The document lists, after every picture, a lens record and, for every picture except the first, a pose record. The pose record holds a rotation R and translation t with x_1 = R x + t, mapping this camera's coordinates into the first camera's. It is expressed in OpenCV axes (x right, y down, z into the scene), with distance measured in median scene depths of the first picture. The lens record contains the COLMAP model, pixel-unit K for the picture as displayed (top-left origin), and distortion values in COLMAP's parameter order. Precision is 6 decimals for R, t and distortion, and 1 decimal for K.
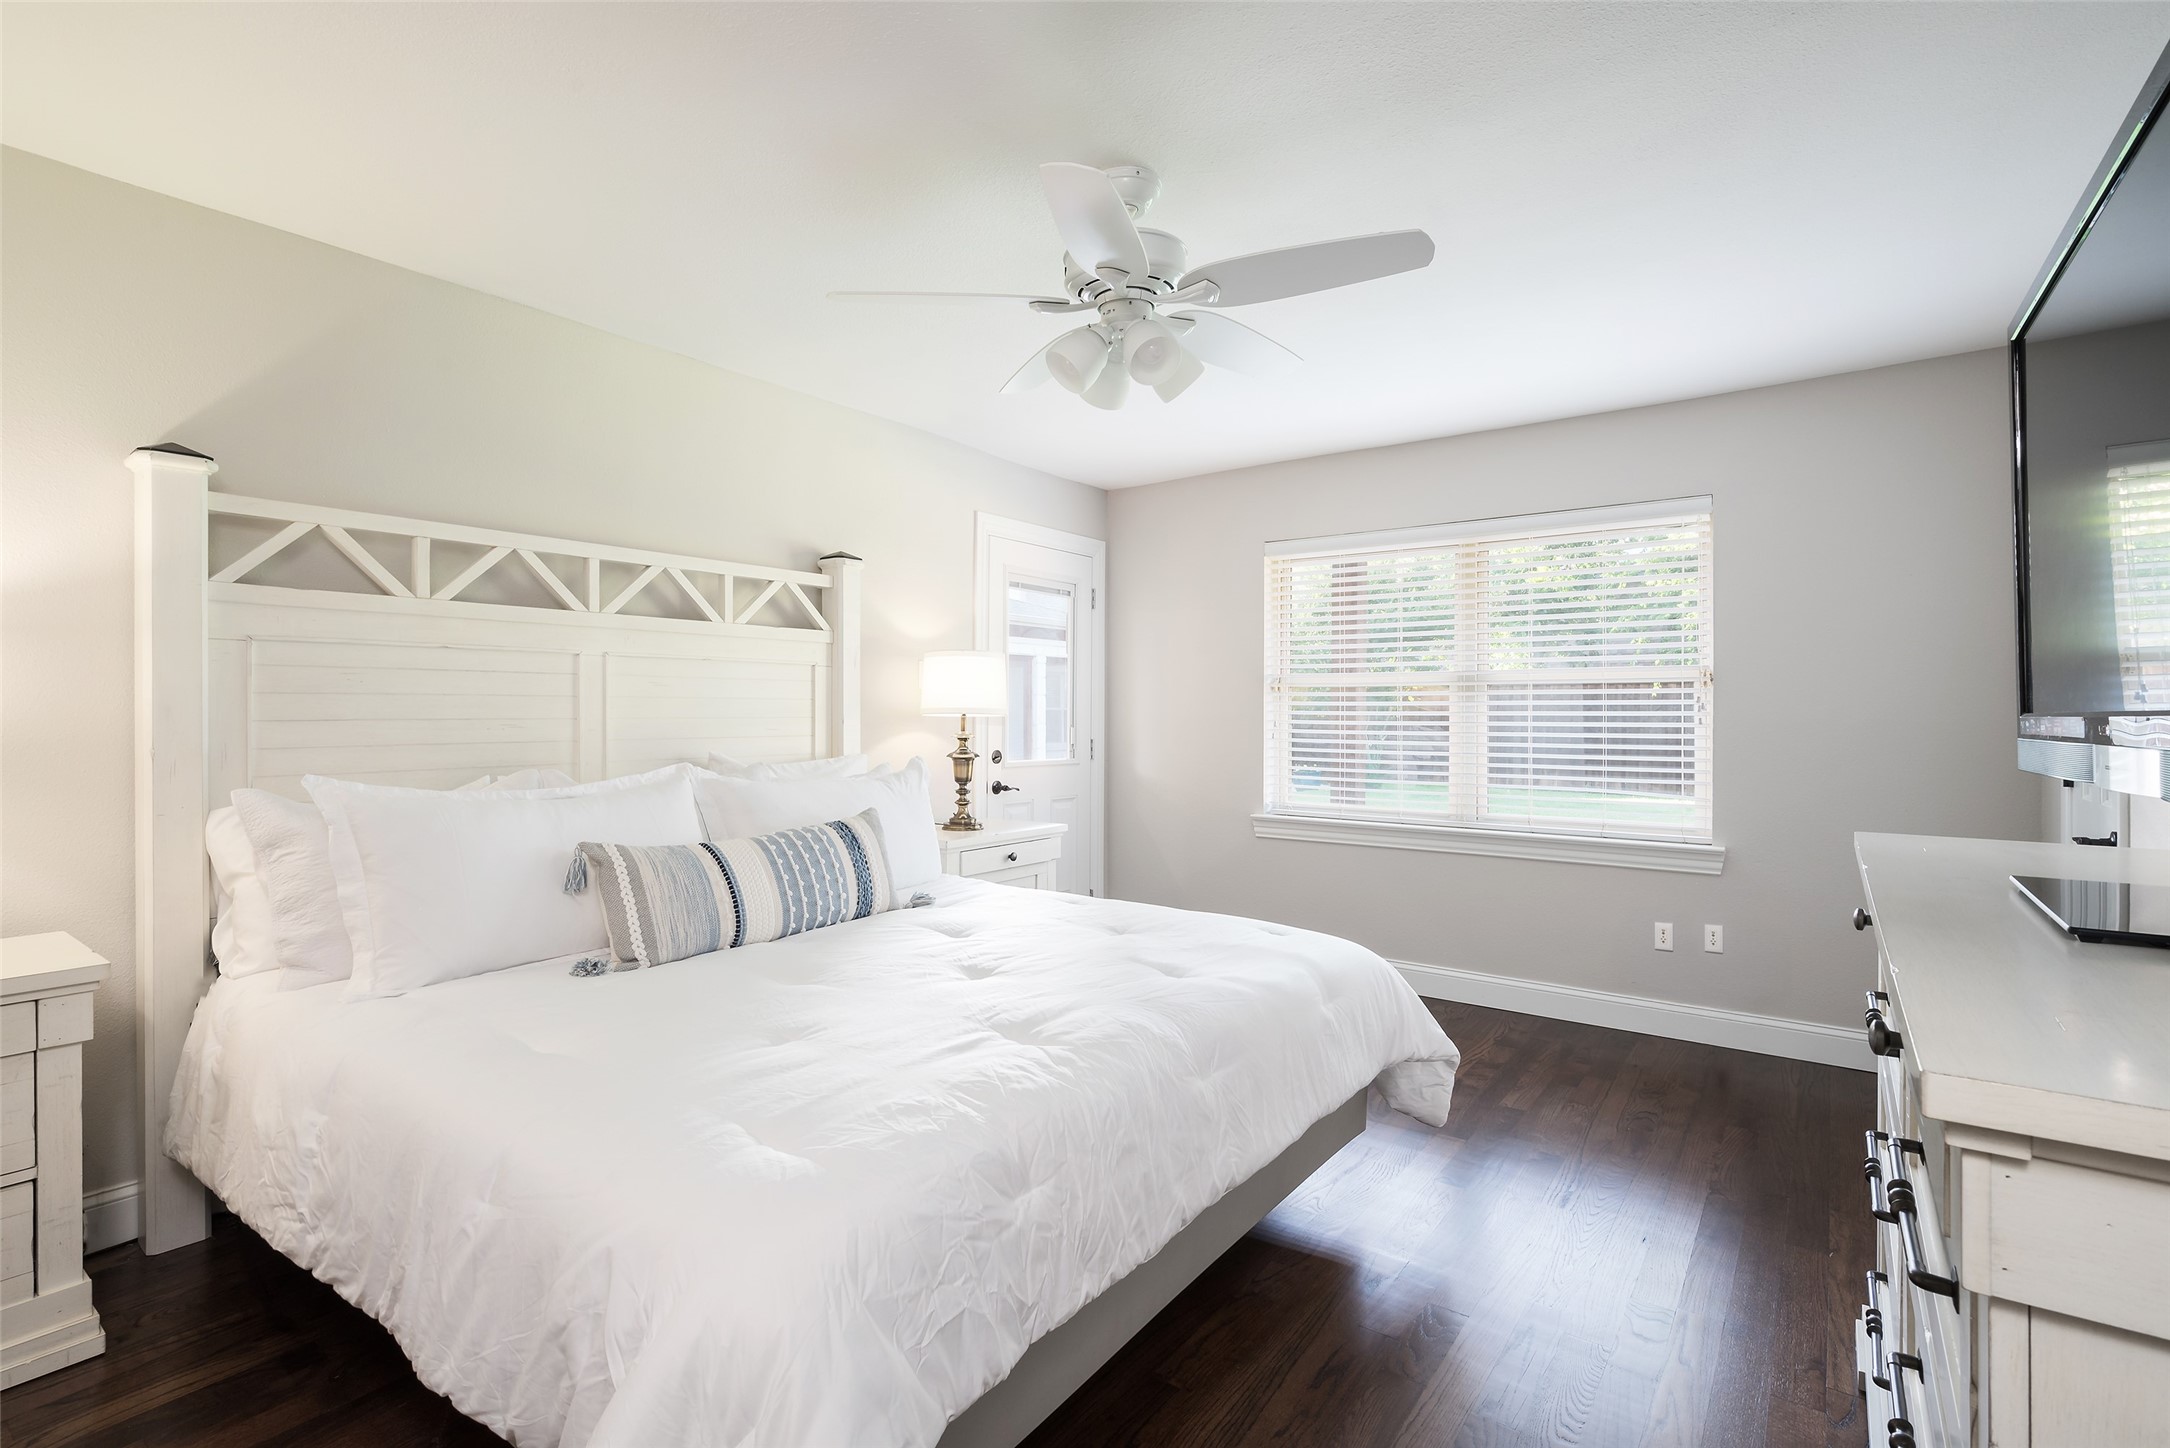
lens RADIAL K [[1025.0, 0, 1084.5], [0, 1025.0, 706.7], [0, 0, 1]] dist [-0.004729, -0.000298]
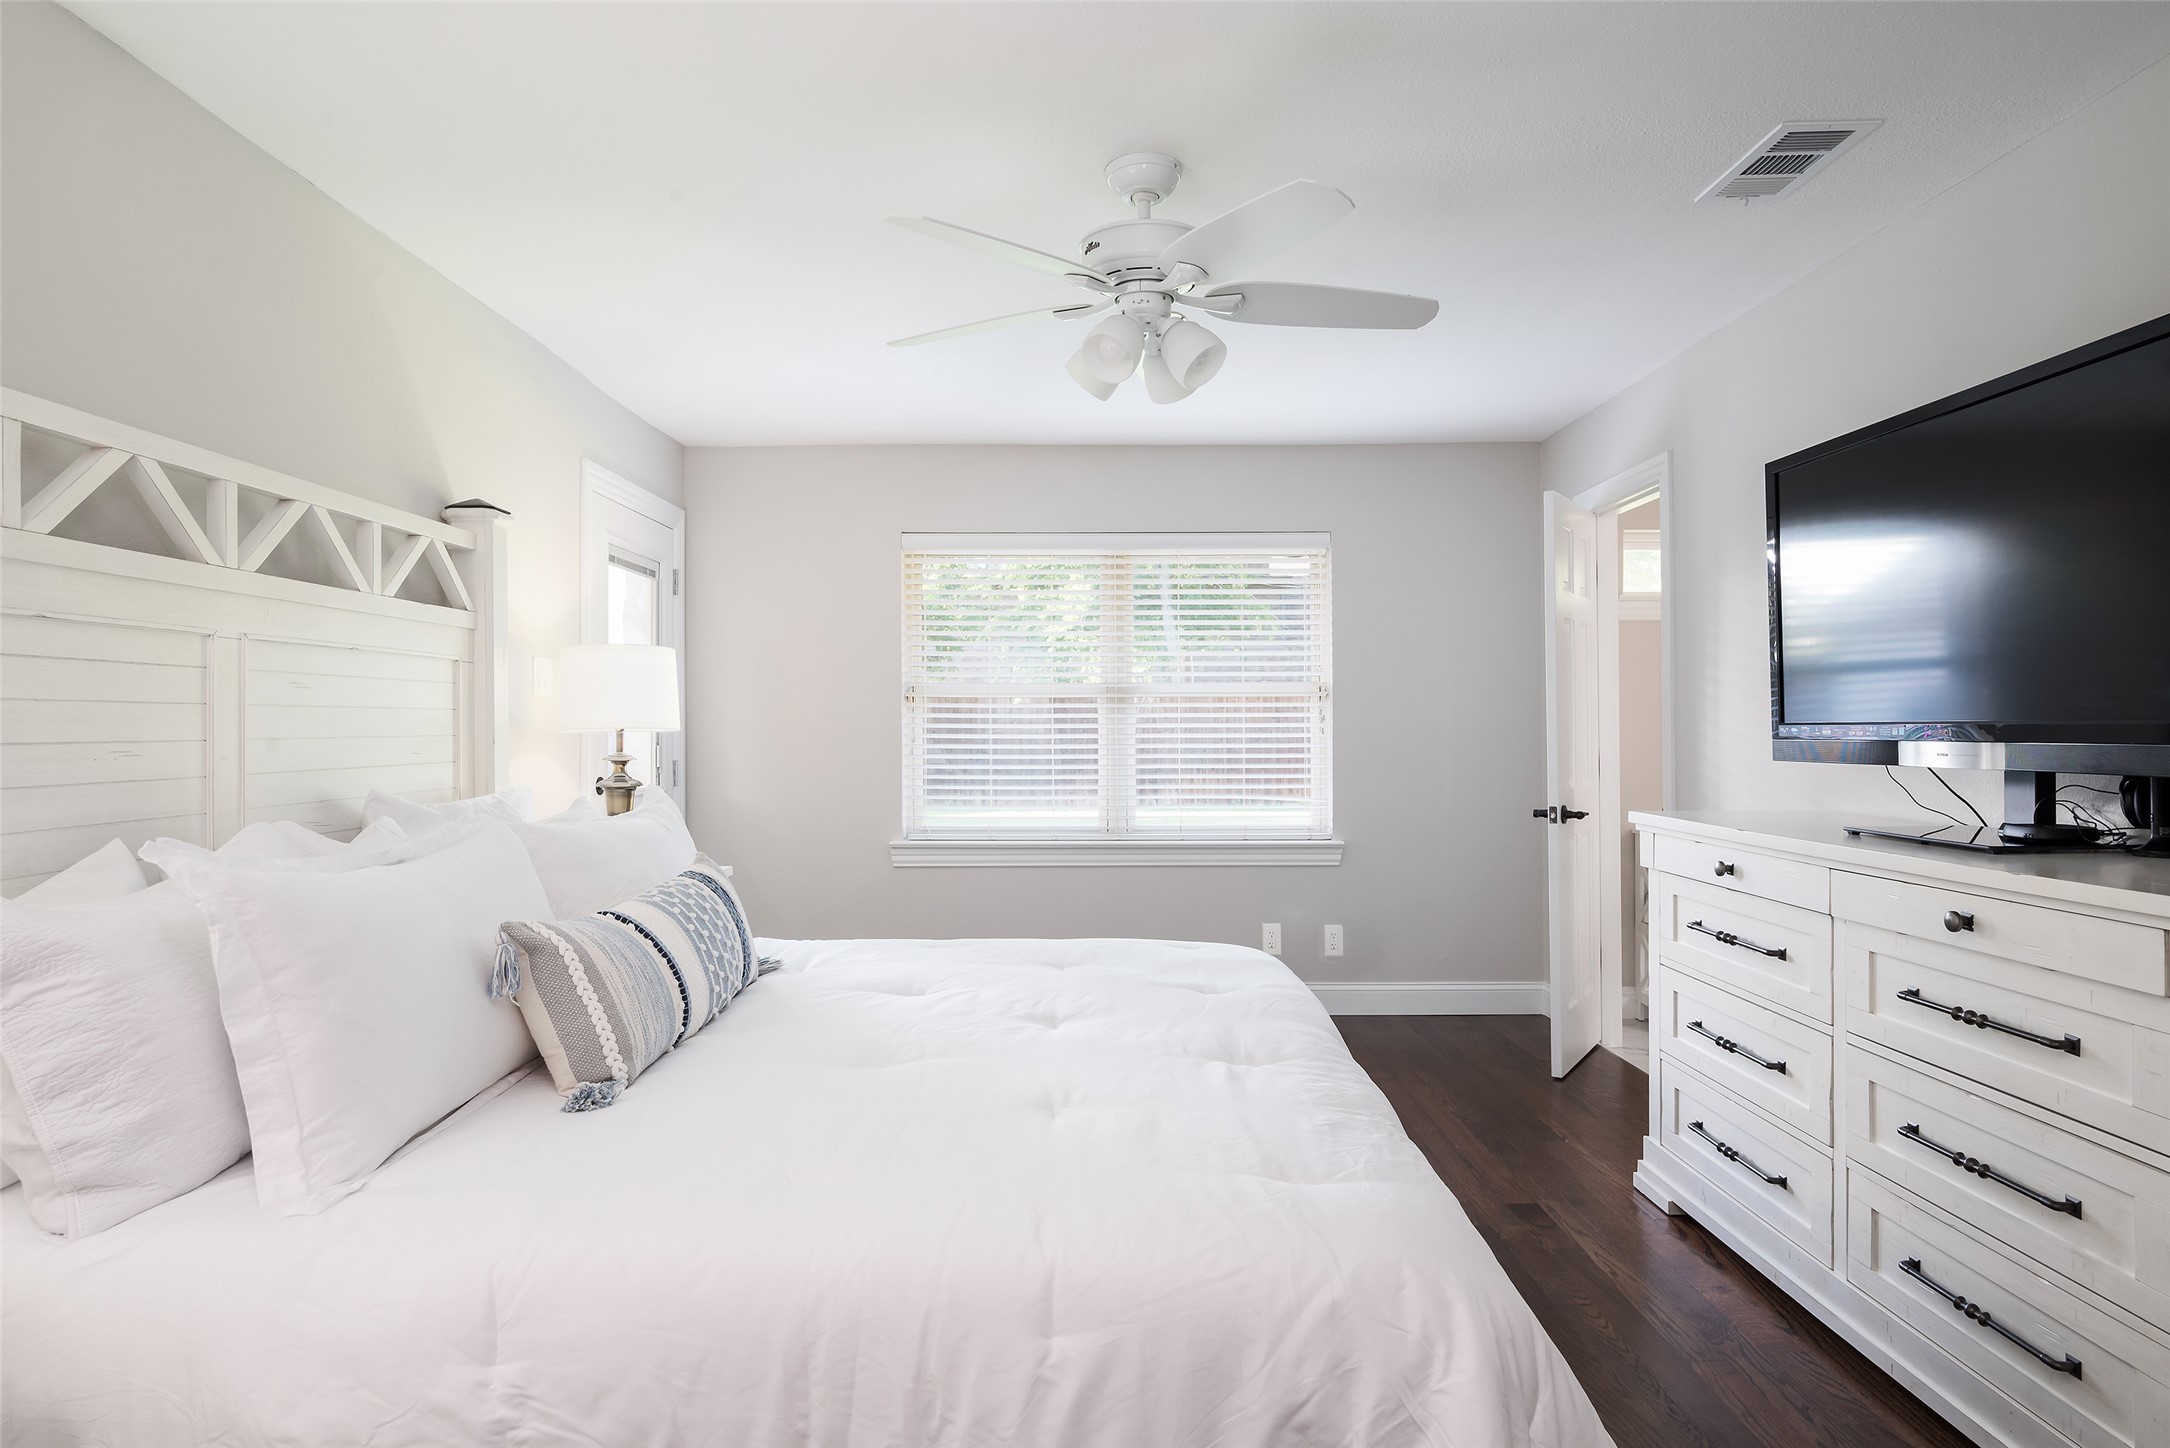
lens RADIAL K [[1218.5, 0, 1082.6], [0, 1218.5, 725.2], [0, 0, 1]] dist [-0.001217, -0.001418]
pose [[0.797927, -0.004366, 0.602738, -0.428809], [0.000500, 0.999978, 0.006581, -0.001508], [-0.602753, -0.004949, 0.797912, 0.083738]]
